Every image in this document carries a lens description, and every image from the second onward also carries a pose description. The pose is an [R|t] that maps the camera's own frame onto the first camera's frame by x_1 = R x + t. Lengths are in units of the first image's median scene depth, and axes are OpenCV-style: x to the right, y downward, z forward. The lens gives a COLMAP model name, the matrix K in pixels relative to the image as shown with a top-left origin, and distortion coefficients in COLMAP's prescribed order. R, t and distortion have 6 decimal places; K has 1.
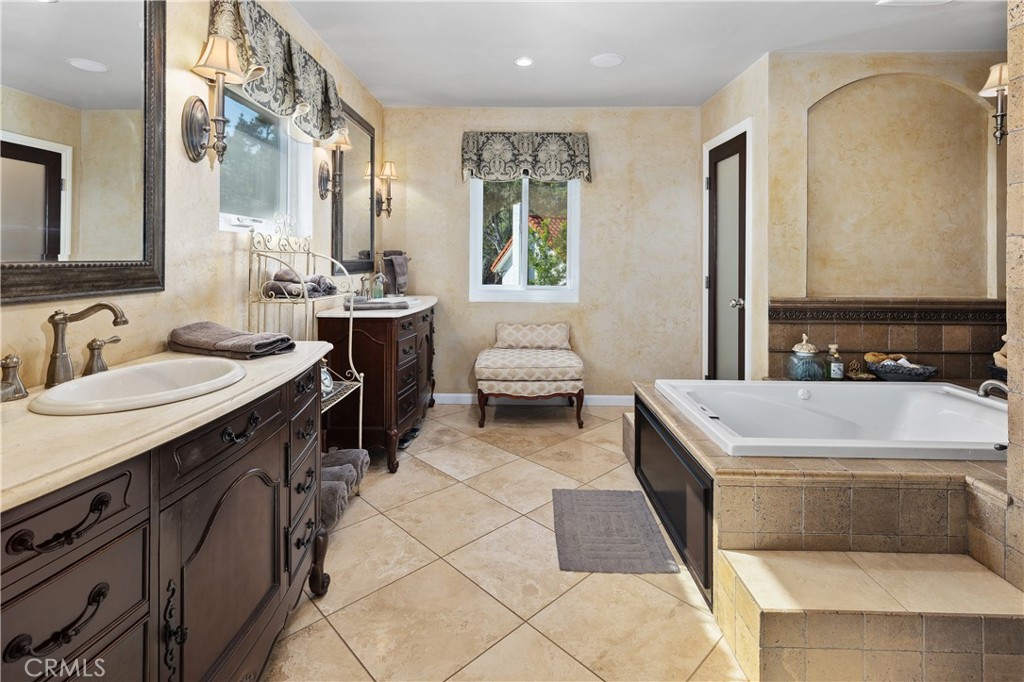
lens RADIAL K [[478.0, 0, 514.7], [0, 478.0, 258.2], [0, 0, 1]] dist [0.001737, 0.000014]
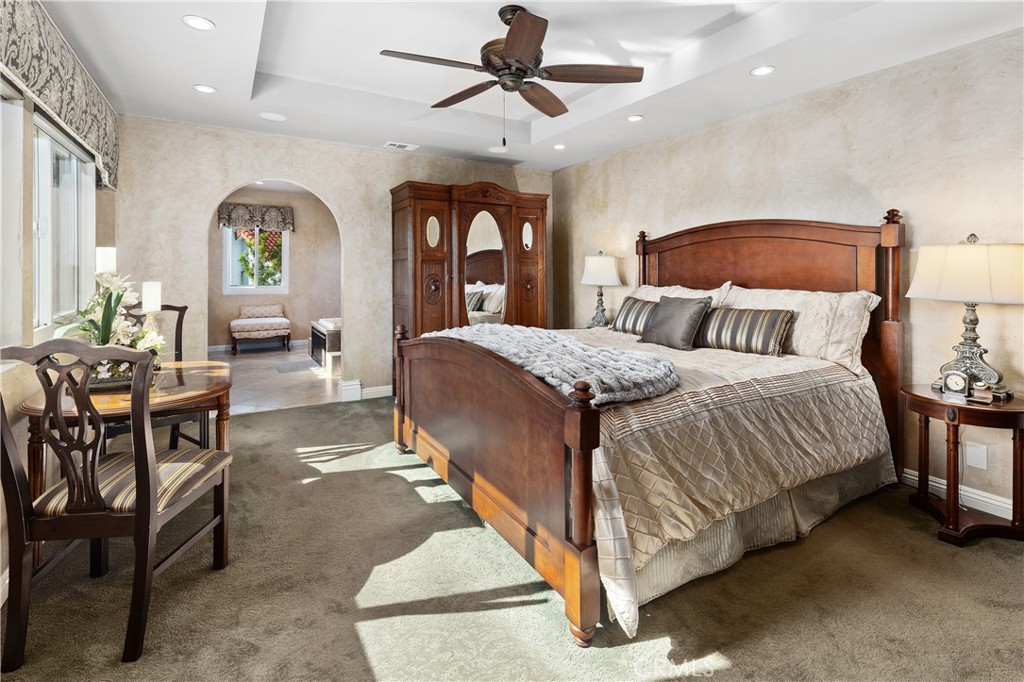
lens RADIAL K [[491.2, 0, 514.6], [0, 491.2, 270.2], [0, 0, 1]] dist [0.002829, 0.000191]
pose [[0.854140, -0.004301, 0.520026, -0.138023], [0.001232, 0.999980, 0.006248, -0.015776], [-0.520042, -0.004696, 0.854128, -1.375618]]
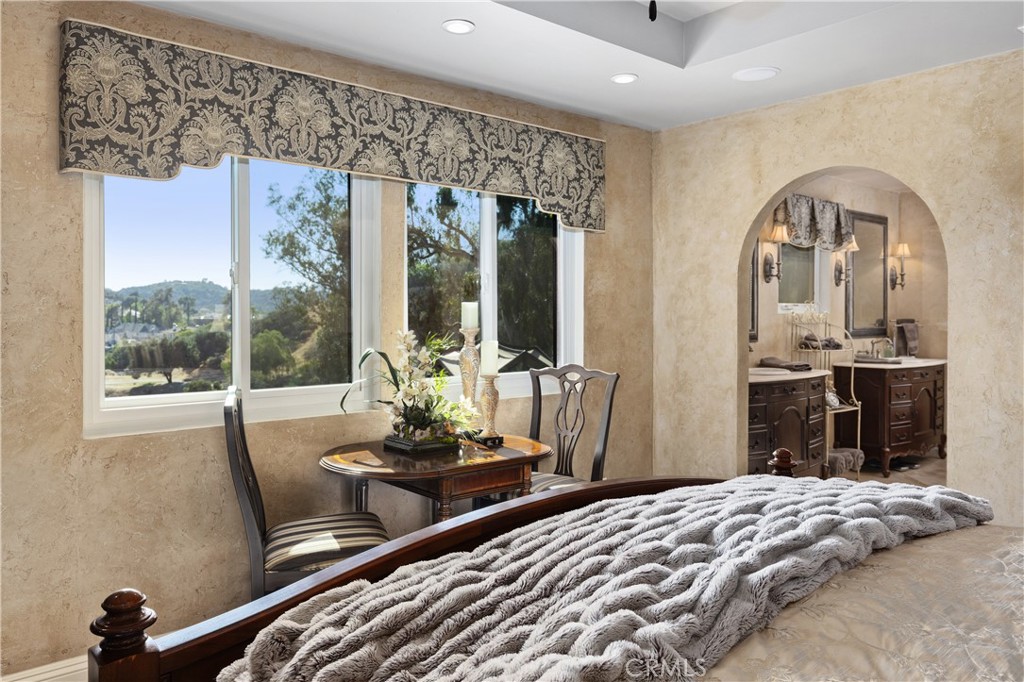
lens RADIAL K [[754.5, 0, 492.4], [0, 754.5, 321.6], [0, 0, 1]] dist [0.001818, -0.000377]
pose [[0.640133, 0.002996, -0.768259, 0.574180], [0.002380, 0.999980, 0.005883, -0.025330], [0.768261, -0.005595, 0.640113, -1.065123]]
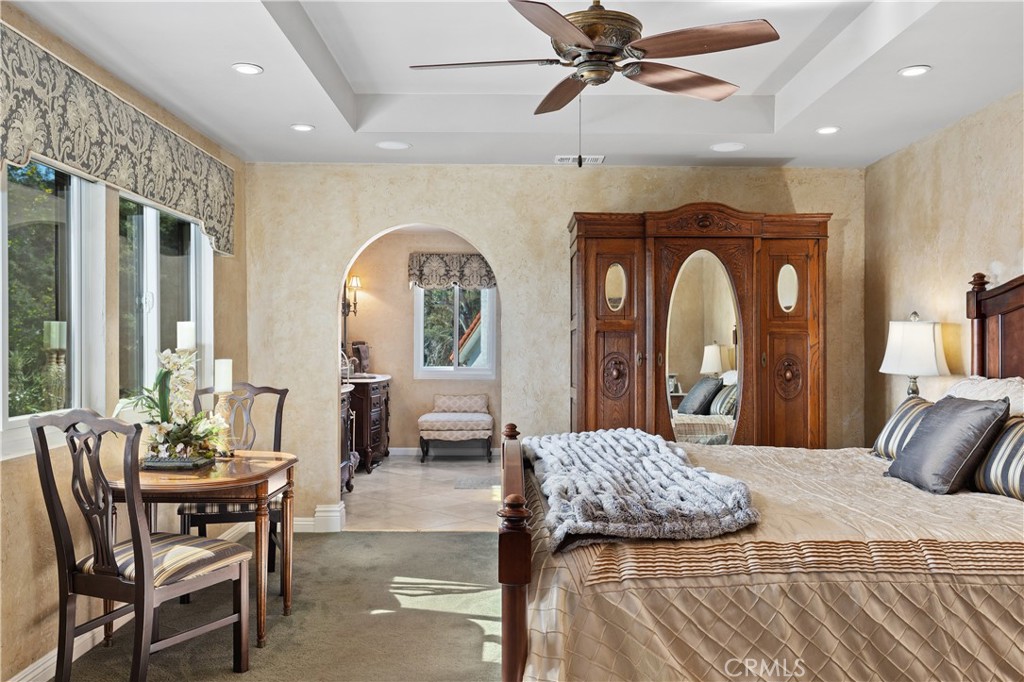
lens RADIAL K [[866.4, 0, 509.4], [0, 866.4, 352.3], [0, 0, 1]] dist [0.001141, 0.000903]
pose [[0.999969, -0.002976, 0.007299, 0.179445], [0.002877, 0.999903, 0.013600, -0.018757], [-0.007339, -0.013578, 0.999881, -1.659084]]
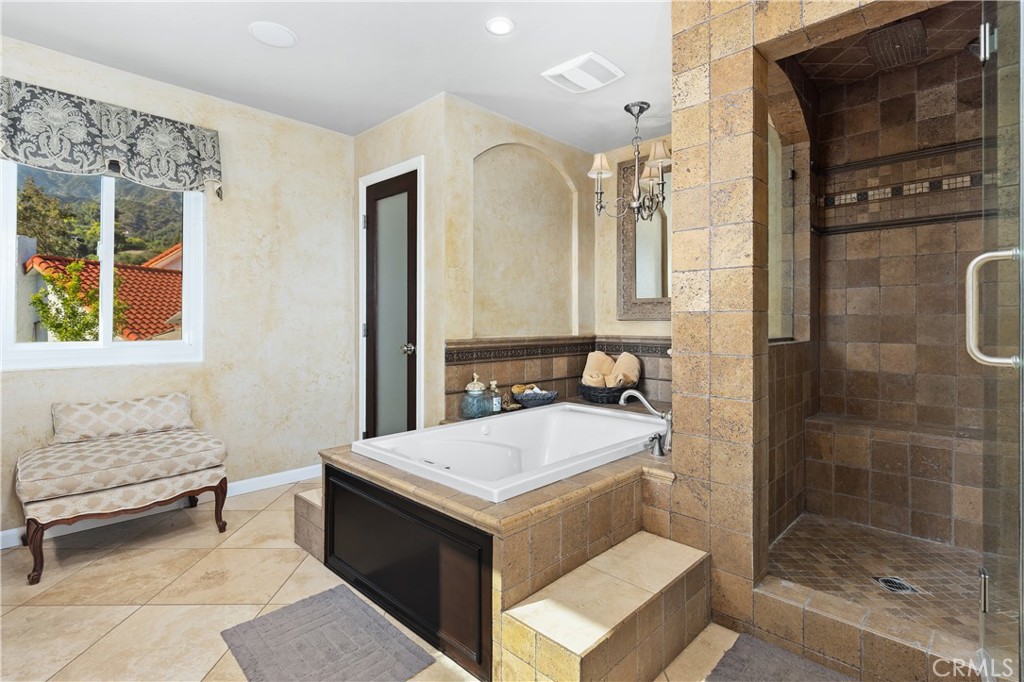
lens RADIAL K [[490.9, 0, 496.0], [0, 490.9, 321.0], [0, 0, 1]] dist [-0.001433, -0.000623]
pose [[0.696279, -0.003246, 0.717764, -0.106532], [0.003419, 0.999993, 0.001206, 0.036048], [-0.717763, 0.001614, 0.696285, 0.183689]]
